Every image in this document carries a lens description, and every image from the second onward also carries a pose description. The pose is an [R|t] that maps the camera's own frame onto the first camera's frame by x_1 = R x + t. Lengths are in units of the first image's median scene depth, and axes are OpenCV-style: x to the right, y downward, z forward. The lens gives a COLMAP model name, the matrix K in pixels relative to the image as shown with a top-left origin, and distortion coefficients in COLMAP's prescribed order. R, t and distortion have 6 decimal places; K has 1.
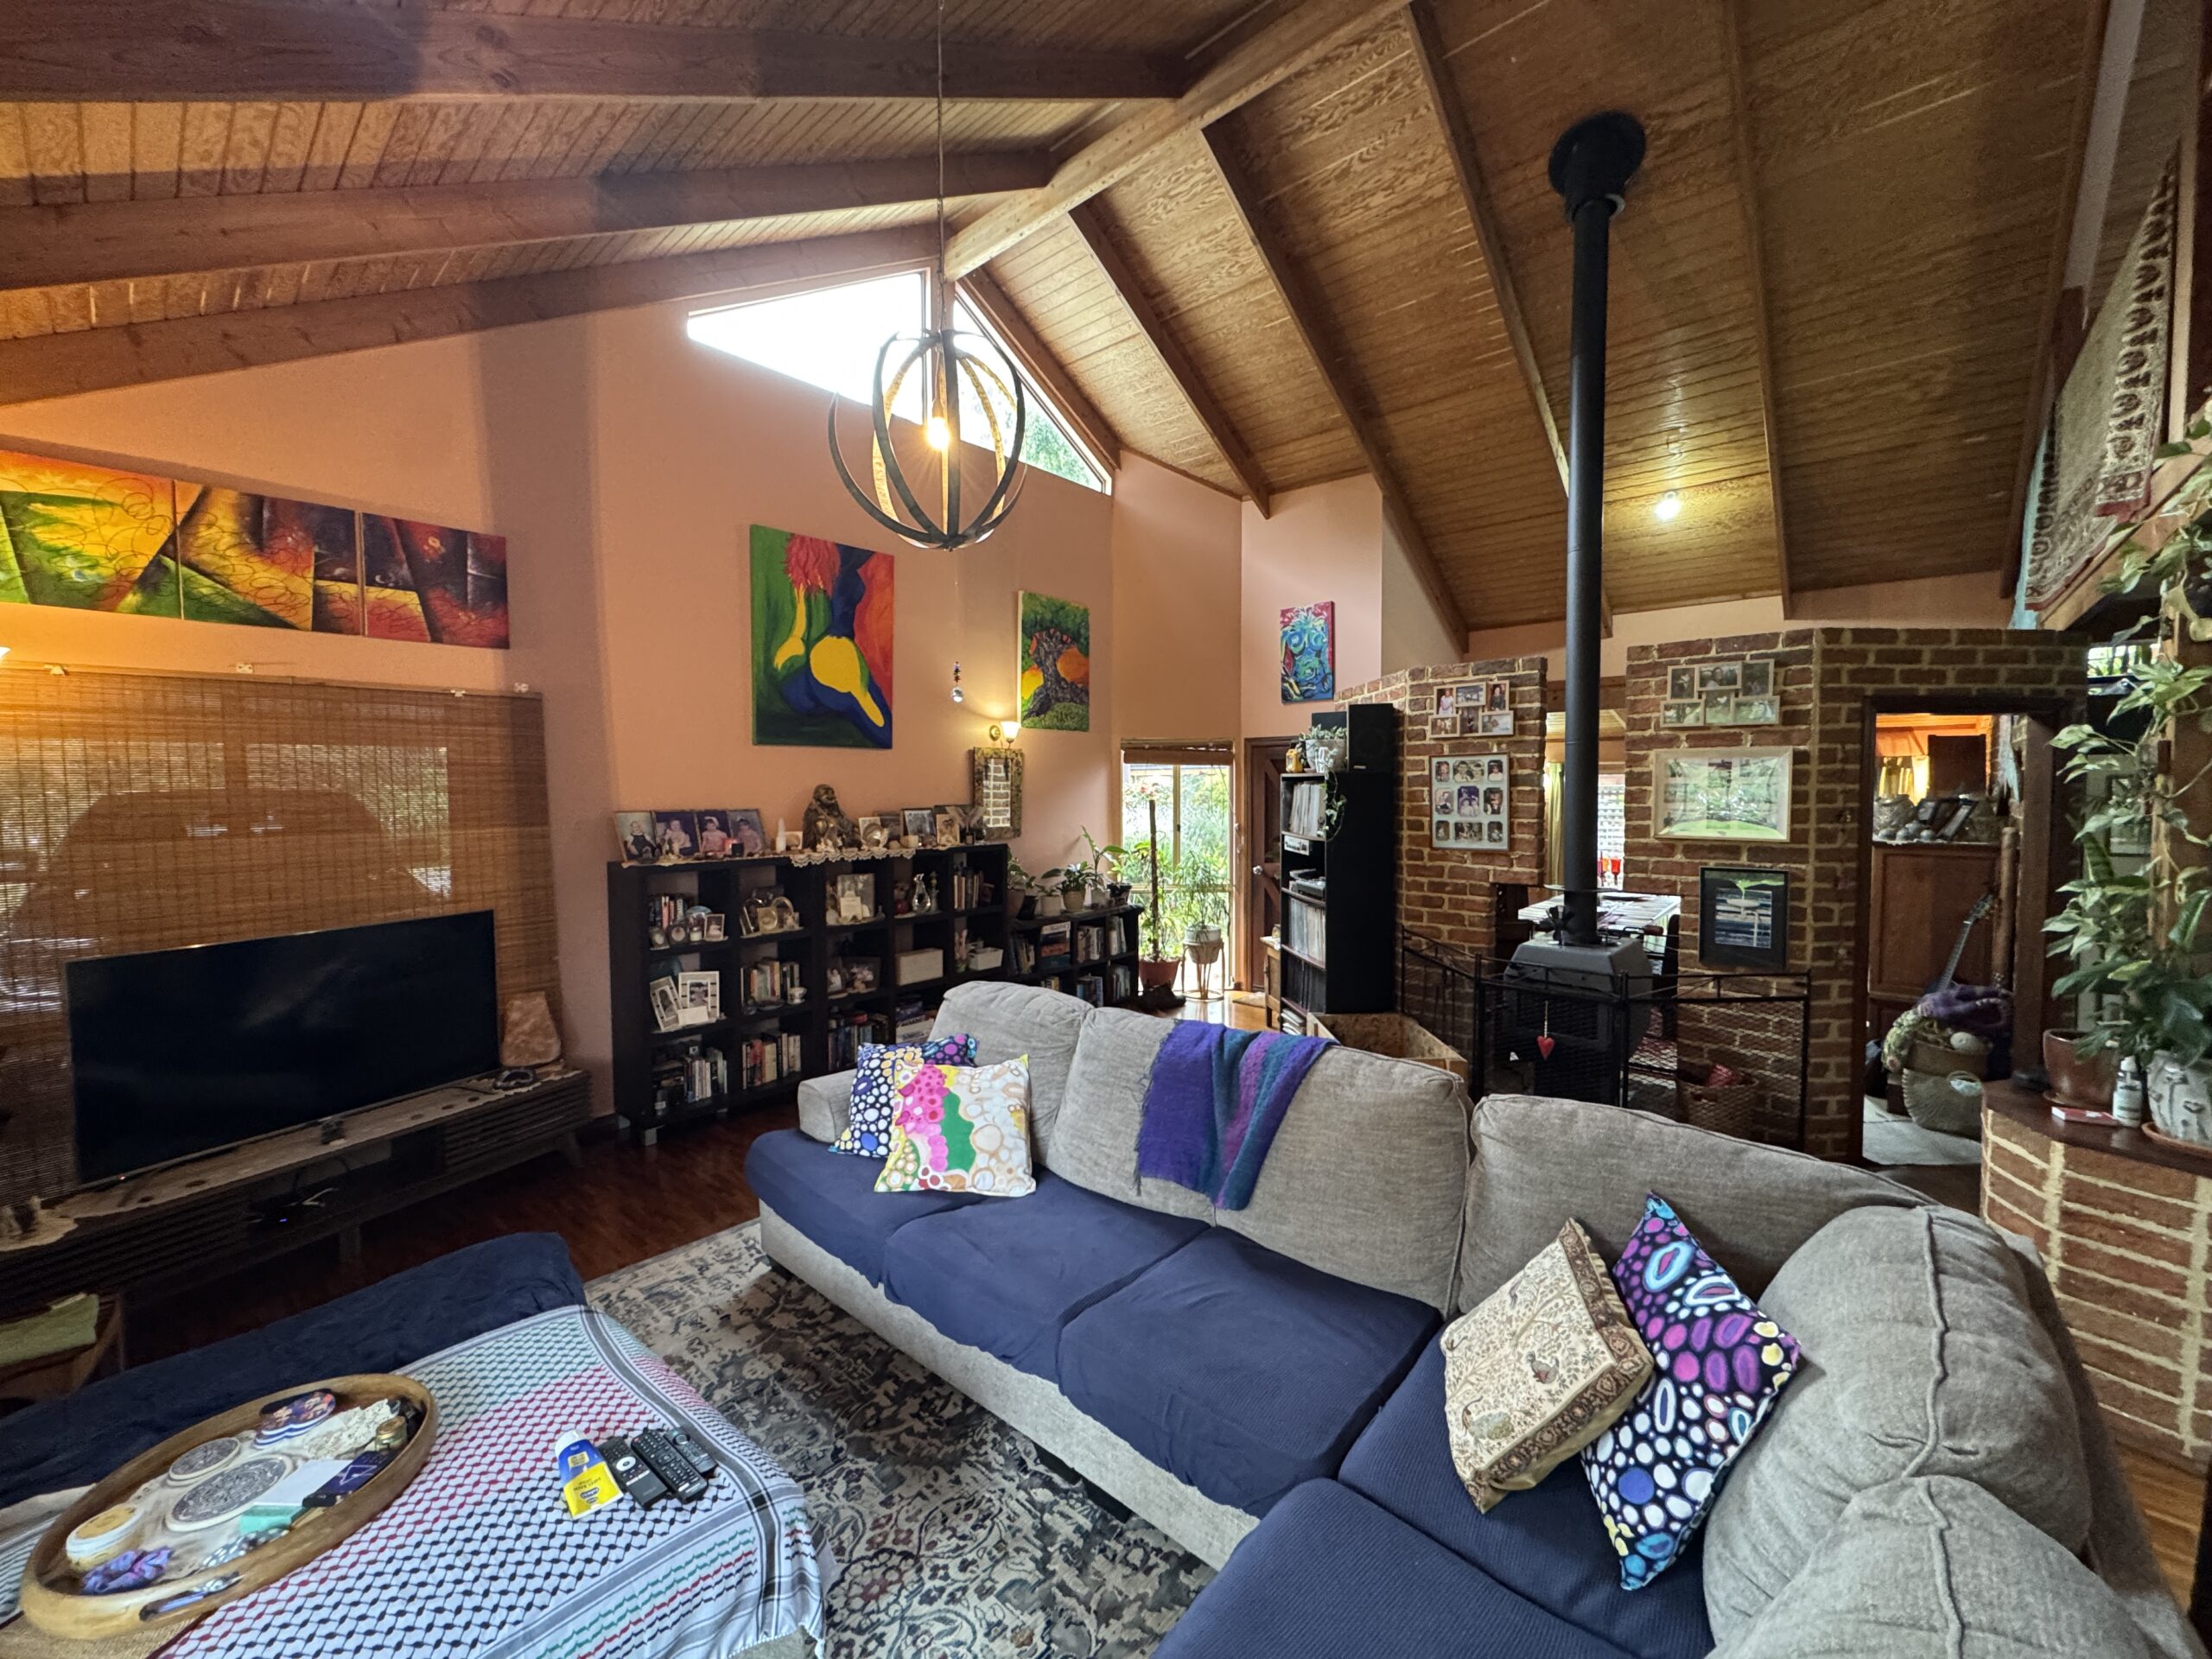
lens RADIAL K [[875.6, 0, 1102.8], [0, 875.6, 826.3], [0, 0, 1]] dist [-0.002917, -0.000471]
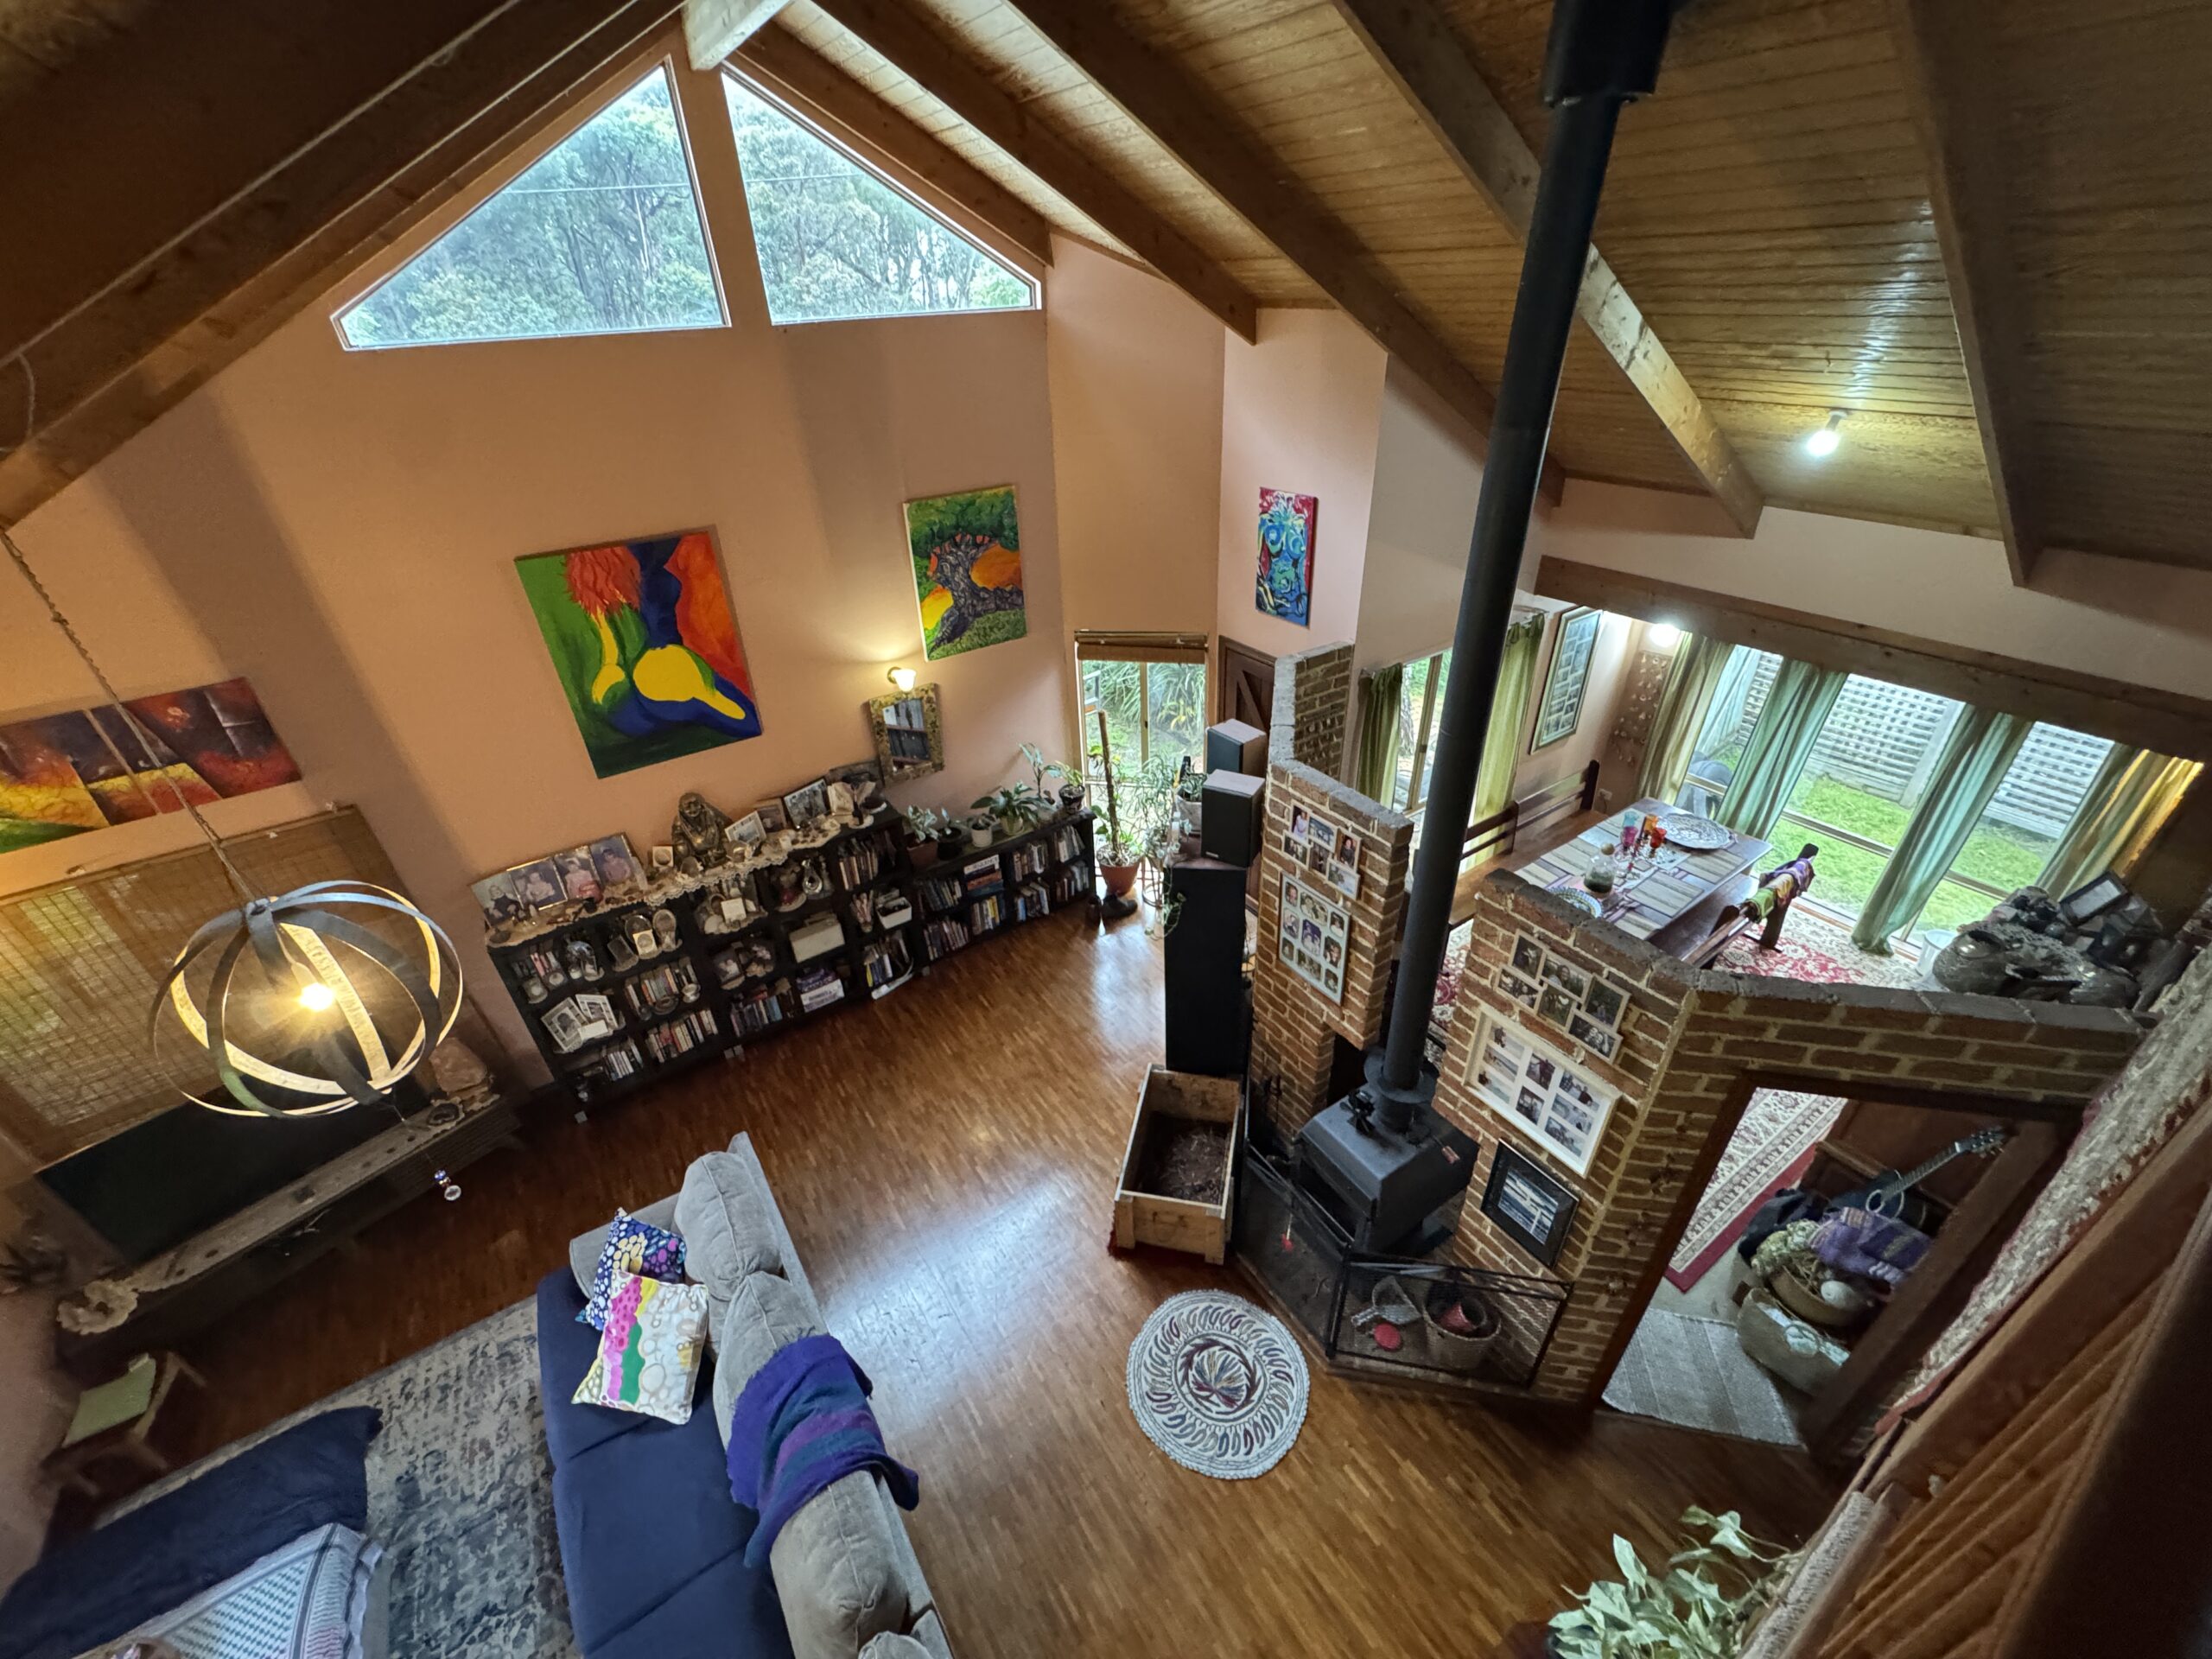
lens RADIAL K [[875.6, 0, 1105.0], [0, 875.6, 824.9], [0, 0, 1]] dist [-0.002917, -0.000471]
pose [[0.967055, 0.103651, -0.232512, 0.399462], [0.025132, 0.870022, 0.492372, -0.527903], [0.253325, -0.481994, 0.838754, 0.287363]]
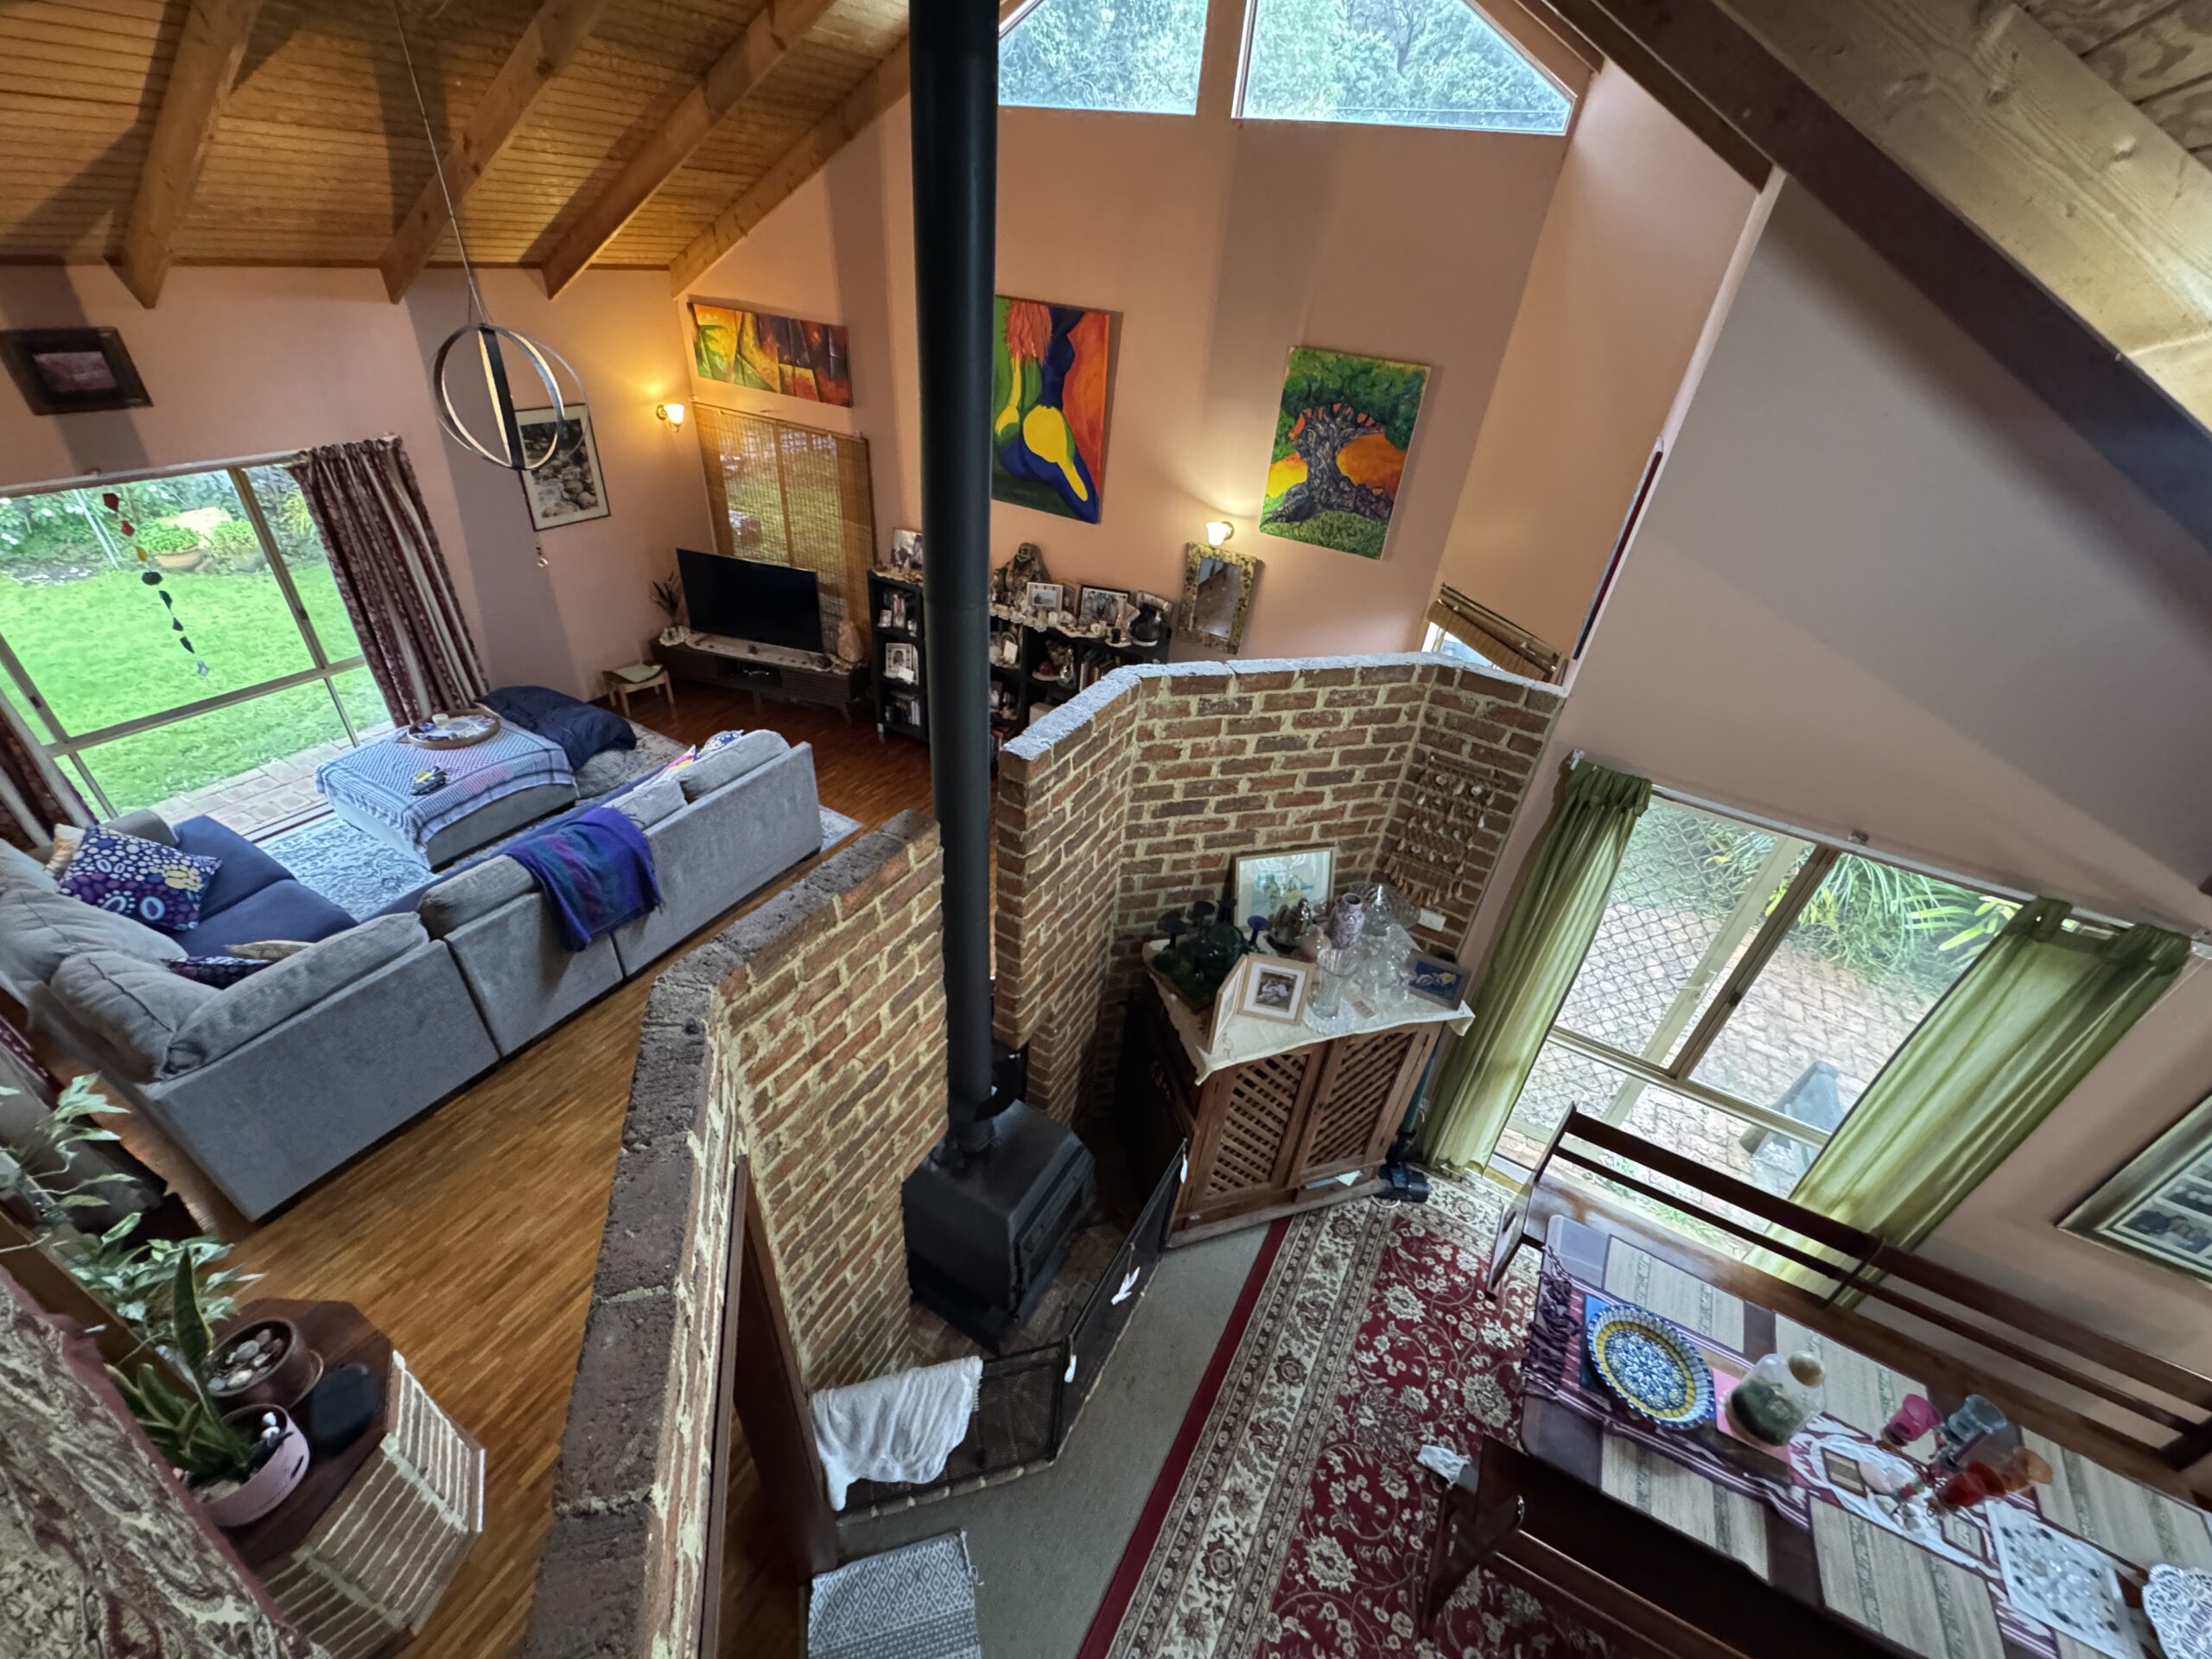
lens RADIAL K [[875.6, 0, 1105.6], [0, 875.6, 827.2], [0, 0, 1]] dist [-0.002917, -0.000471]
pose [[0.214960, 0.574588, -0.789710, 0.897089], [-0.124092, 0.818128, 0.561487, -0.432446], [0.968707, -0.022700, 0.247167, 0.855585]]
